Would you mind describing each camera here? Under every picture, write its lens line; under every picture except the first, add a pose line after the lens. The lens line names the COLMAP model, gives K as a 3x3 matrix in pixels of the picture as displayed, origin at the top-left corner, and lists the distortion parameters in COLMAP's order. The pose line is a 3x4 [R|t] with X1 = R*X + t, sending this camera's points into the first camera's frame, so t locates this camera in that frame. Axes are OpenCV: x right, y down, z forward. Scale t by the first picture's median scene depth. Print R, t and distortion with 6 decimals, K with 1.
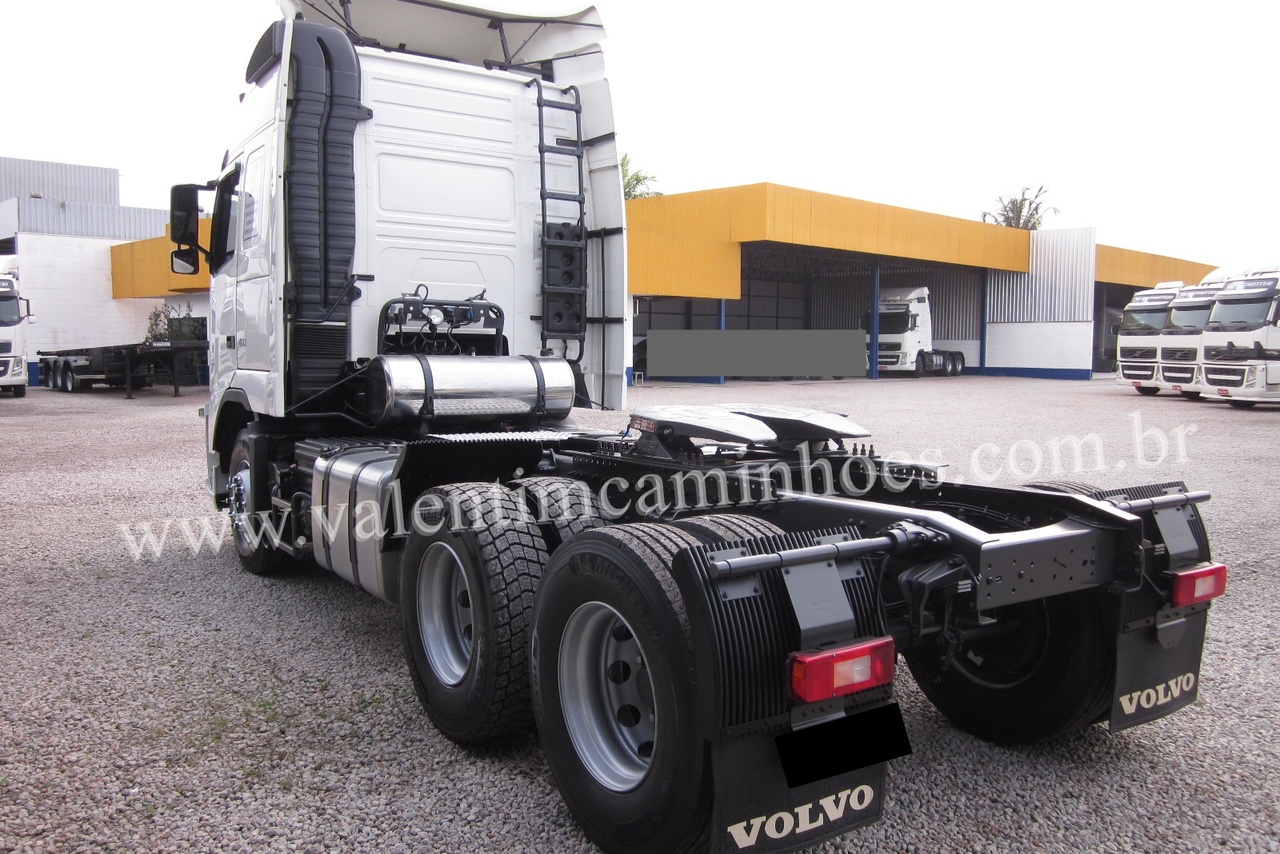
lens RADIAL K [[1044.1, 0, 641.2], [0, 1044.1, 429.3], [0, 0, 1]] dist [-0.019537, -0.020536]
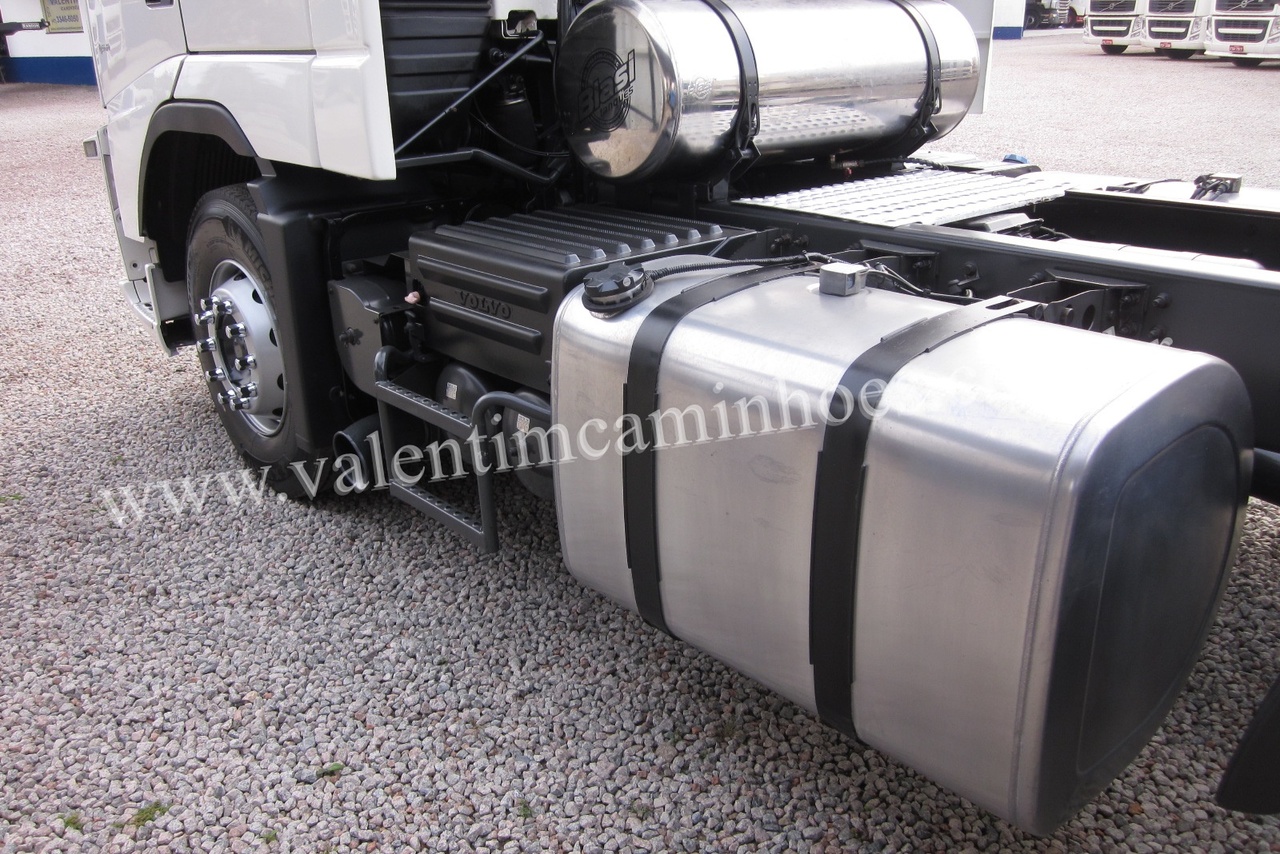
lens RADIAL K [[1044.1, 0, 642.4], [0, 1044.1, 427.7], [0, 0, 1]] dist [-0.019537, -0.020536]
pose [[0.989199, -0.081497, 0.121838, -0.251471], [0.042277, 0.954496, 0.295210, -0.027032], [-0.140353, -0.286871, 0.947632, 0.495125]]
